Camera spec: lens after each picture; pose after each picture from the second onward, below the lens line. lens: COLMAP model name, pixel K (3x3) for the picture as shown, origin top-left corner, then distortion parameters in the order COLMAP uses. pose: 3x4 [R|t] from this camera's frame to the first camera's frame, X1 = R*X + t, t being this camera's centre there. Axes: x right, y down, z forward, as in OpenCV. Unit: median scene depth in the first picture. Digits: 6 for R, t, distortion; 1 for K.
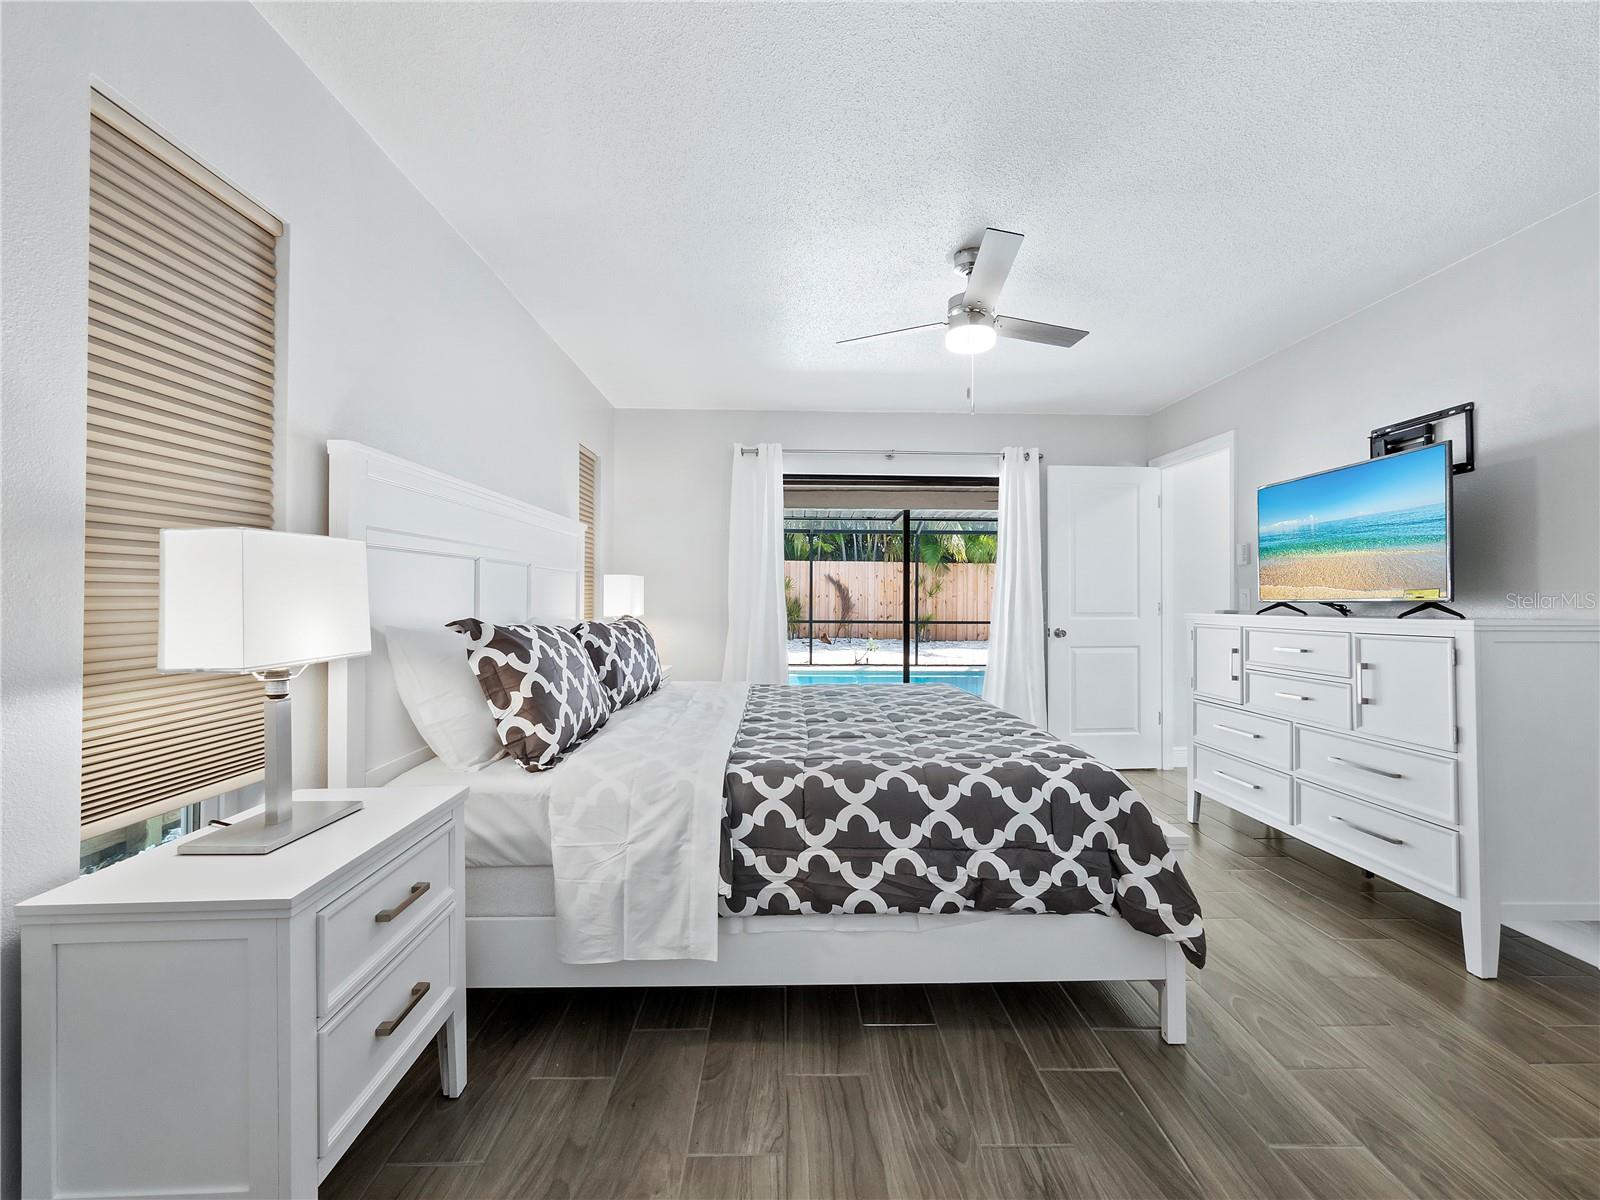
lens RADIAL K [[676.9, 0, 801.1], [0, 676.9, 592.0], [0, 0, 1]] dist [0.002468, 0.000857]
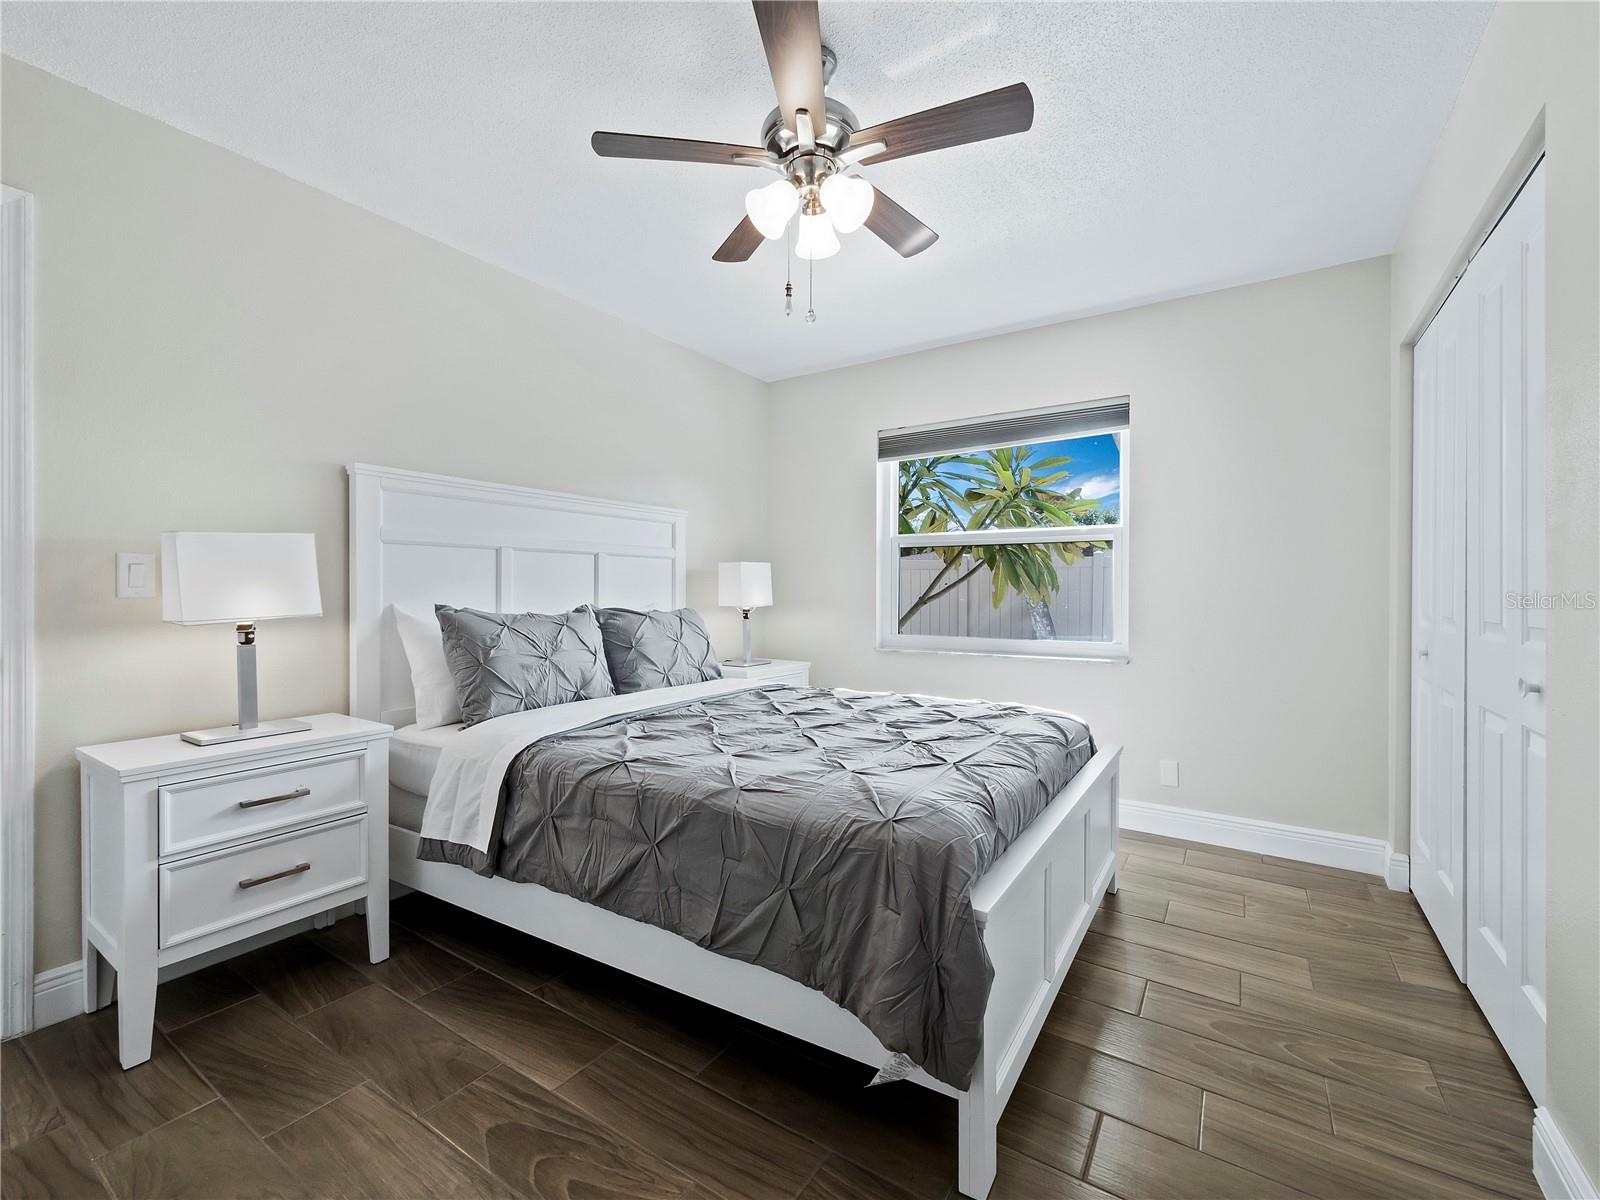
lens RADIAL K [[676.9, 0, 801.3], [0, 676.9, 595.4], [0, 0, 1]] dist [0.002468, 0.000857]
pose [[0.825735, 0.004159, -0.564043, 1.143654], [0.001265, 0.999957, 0.009225, 0.045276], [0.564057, -0.008331, 0.825694, 0.518871]]
